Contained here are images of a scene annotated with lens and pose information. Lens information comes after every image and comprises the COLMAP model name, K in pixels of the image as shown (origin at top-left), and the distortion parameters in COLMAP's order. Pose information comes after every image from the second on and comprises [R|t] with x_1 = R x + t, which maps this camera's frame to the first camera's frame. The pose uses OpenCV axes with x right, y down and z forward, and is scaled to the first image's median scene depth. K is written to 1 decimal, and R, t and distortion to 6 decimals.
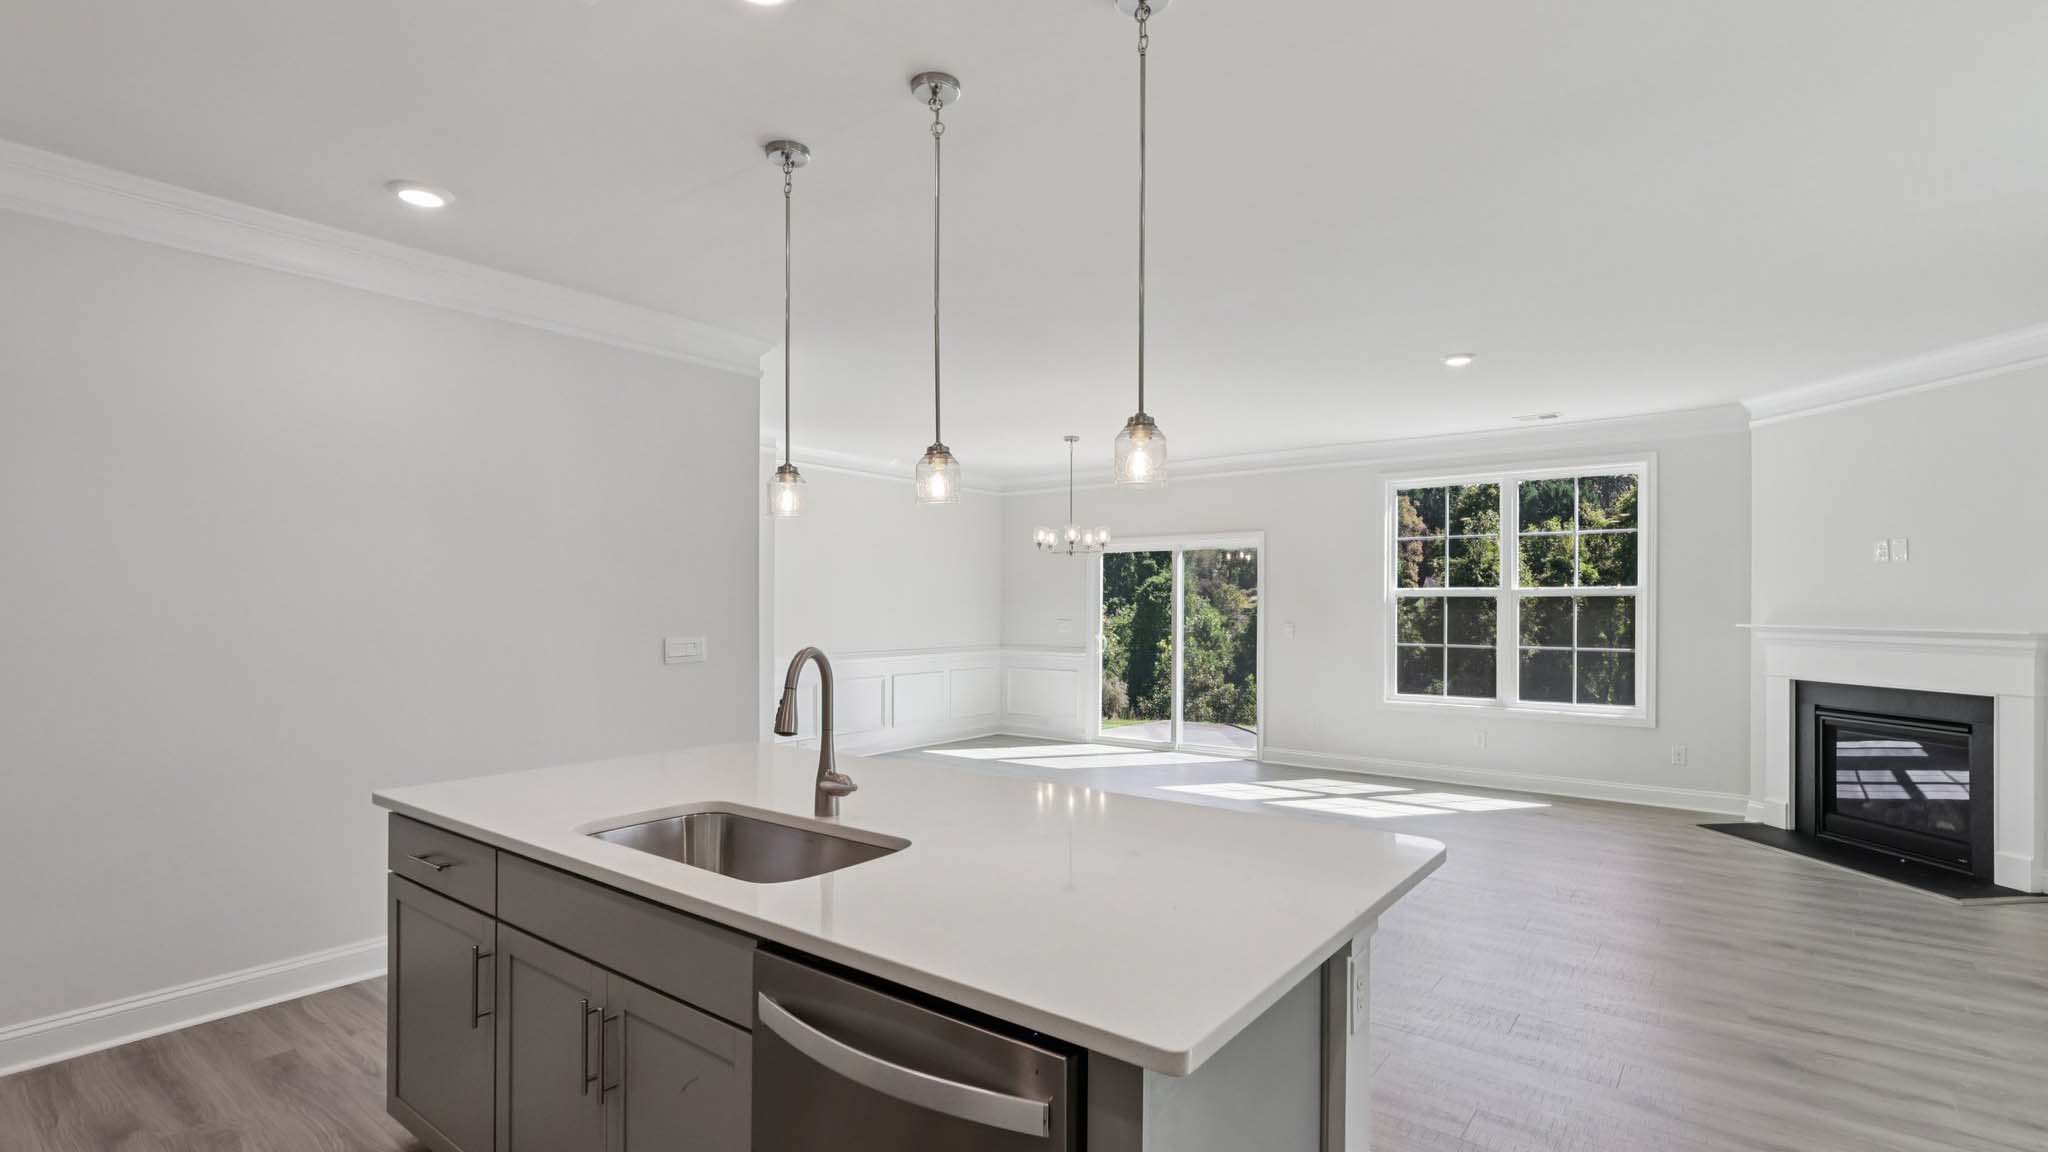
lens RADIAL K [[950.7, 0, 1029.5], [0, 950.7, 612.8], [0, 0, 1]] dist [-0.001093, -0.000068]
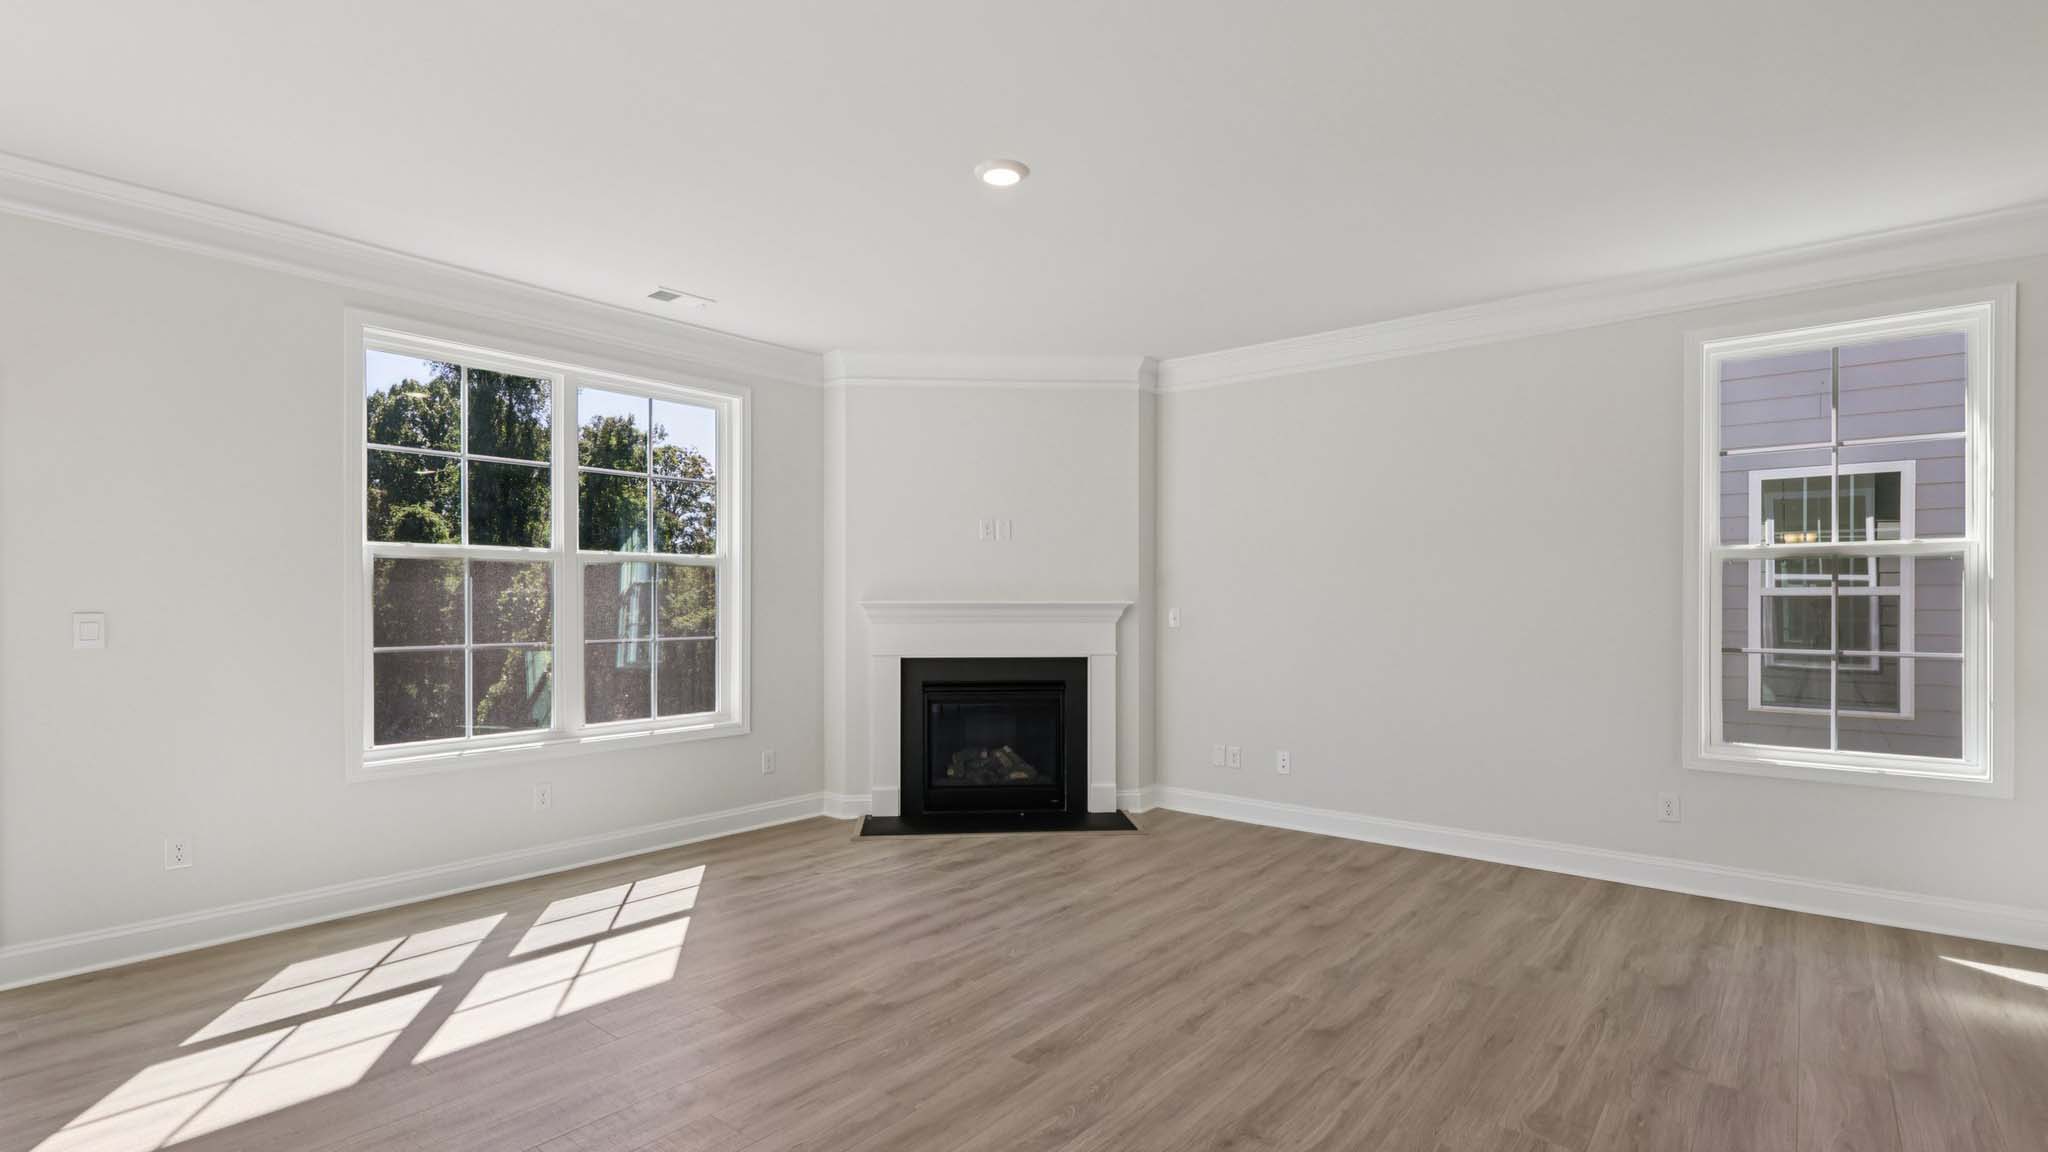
lens RADIAL K [[950.7, 0, 1029.5], [0, 950.7, 612.8], [0, 0, 1]] dist [-0.001093, -0.000068]
pose [[0.028059, -0.014703, 0.999498, -0.149510], [0.007697, 0.999865, 0.014492, 0.011368], [-0.999577, 0.007286, 0.028169, 0.838913]]
